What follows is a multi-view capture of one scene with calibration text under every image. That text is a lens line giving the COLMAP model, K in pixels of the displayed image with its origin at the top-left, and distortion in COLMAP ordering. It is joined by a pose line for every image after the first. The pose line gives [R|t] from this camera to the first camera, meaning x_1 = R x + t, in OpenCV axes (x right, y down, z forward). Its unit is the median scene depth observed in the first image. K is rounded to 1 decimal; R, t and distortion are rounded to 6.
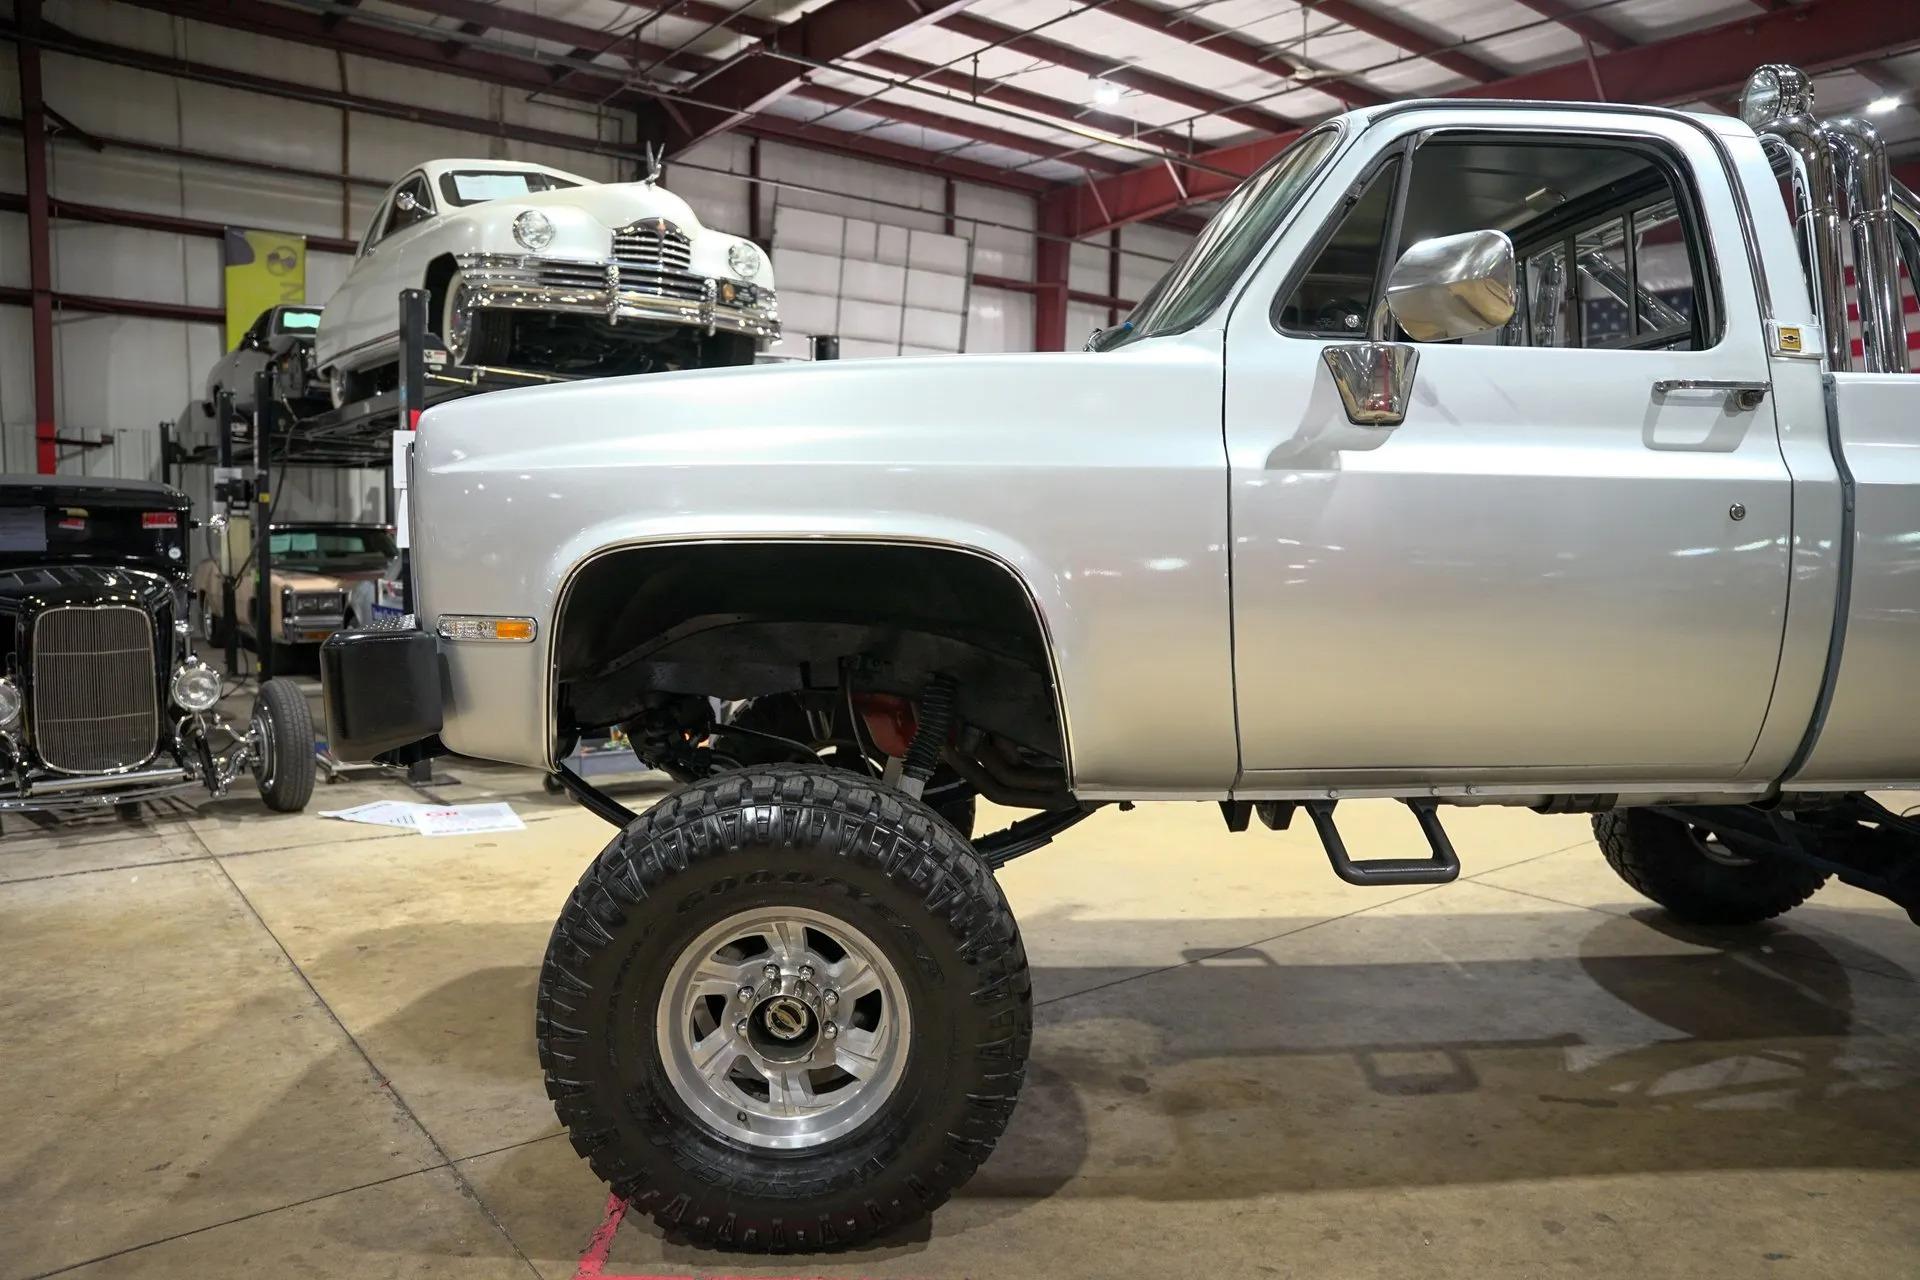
lens RADIAL K [[1314.0, 0, 964.8], [0, 1314.0, 649.2], [0, 0, 1]] dist [-0.140624, 0.107596]
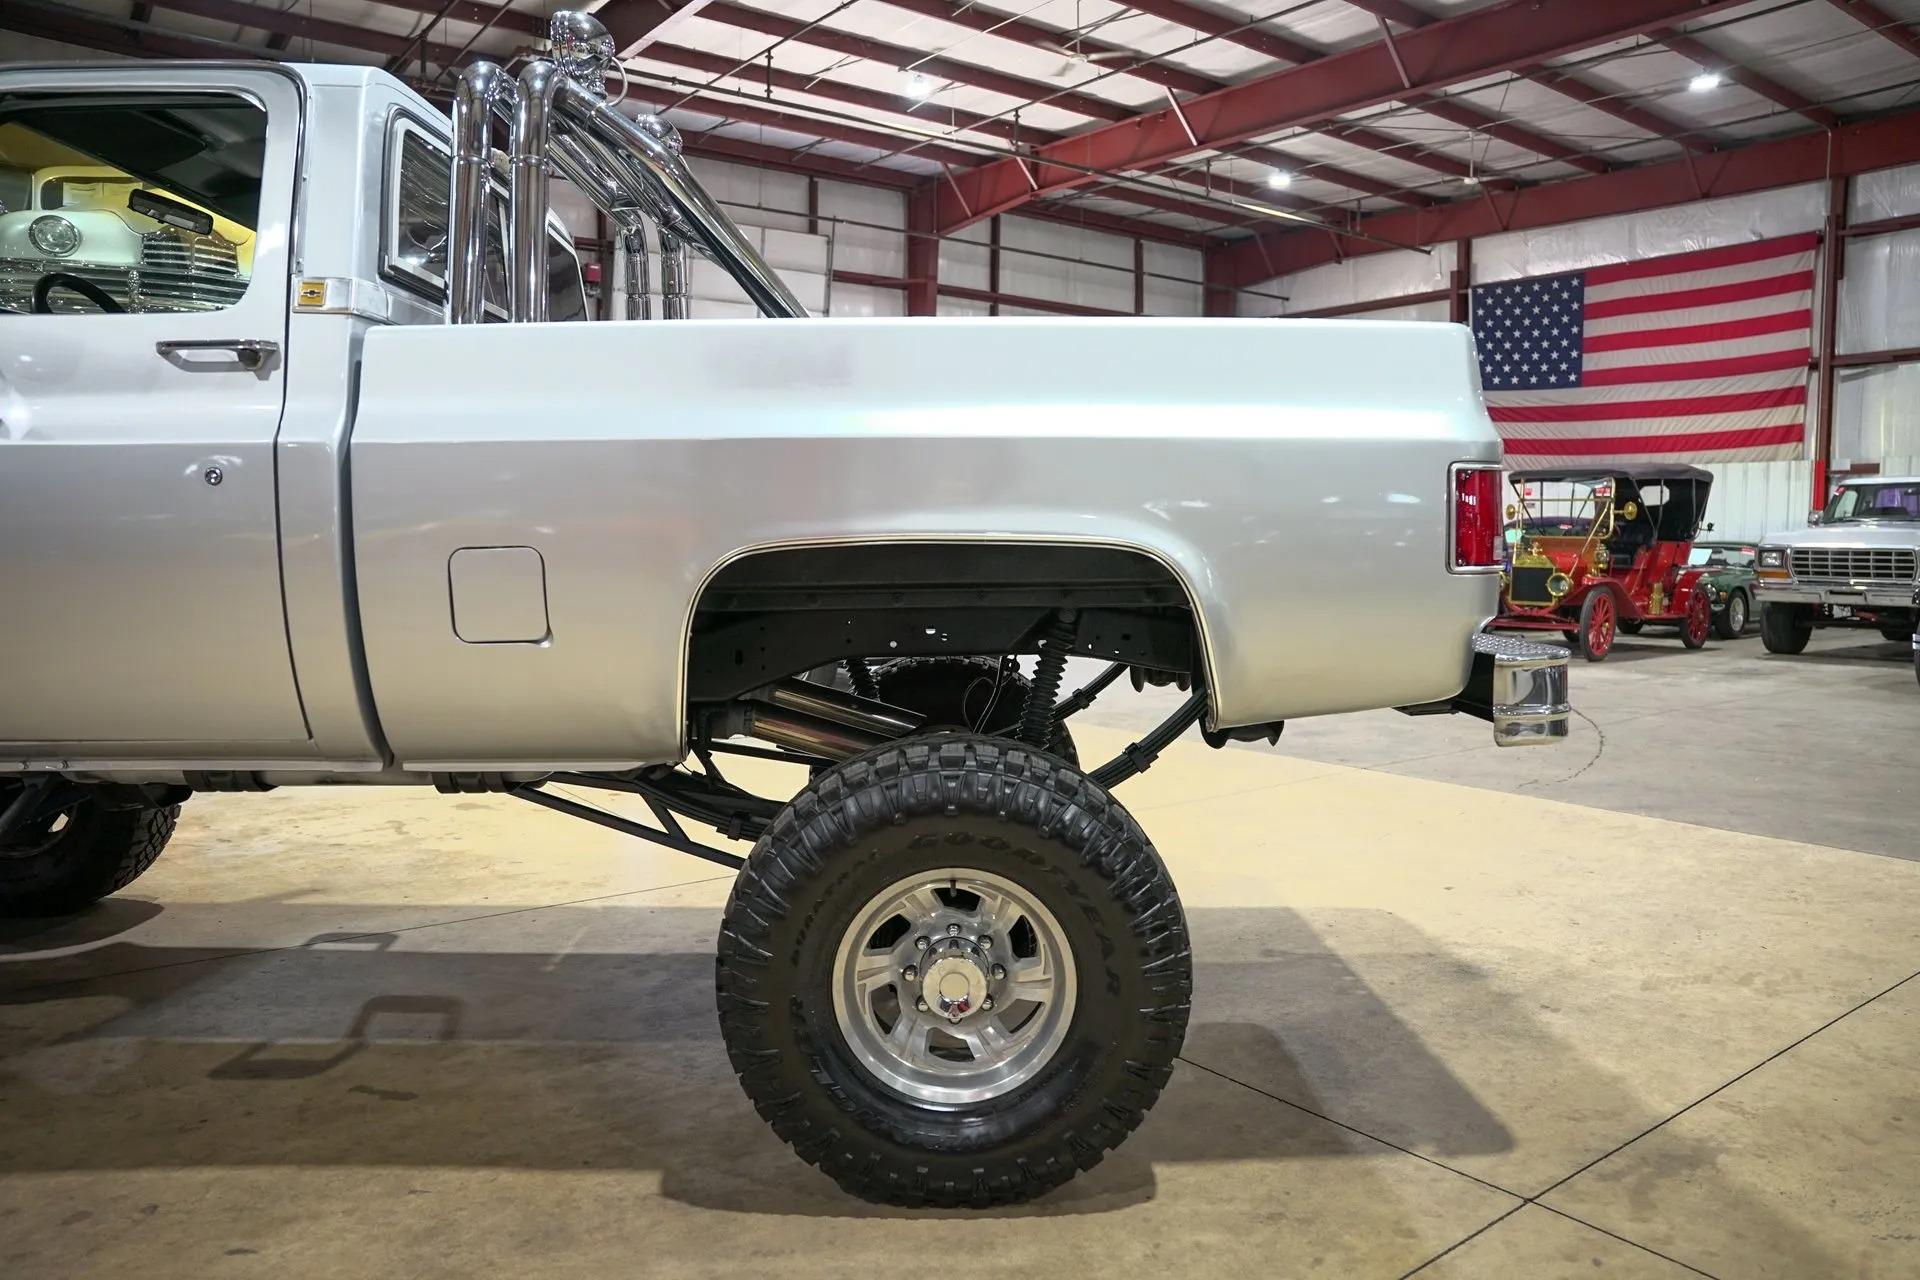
lens RADIAL K [[1314.0, 0, 964.8], [0, 1314.0, 649.2], [0, 0, 1]] dist [-0.140624, 0.107596]
pose [[0.999615, -0.007506, -0.026694, 0.139595], [0.007491, 0.999972, -0.000665, 0.003215], [0.026698, 0.000464, 0.999643, 0.006304]]
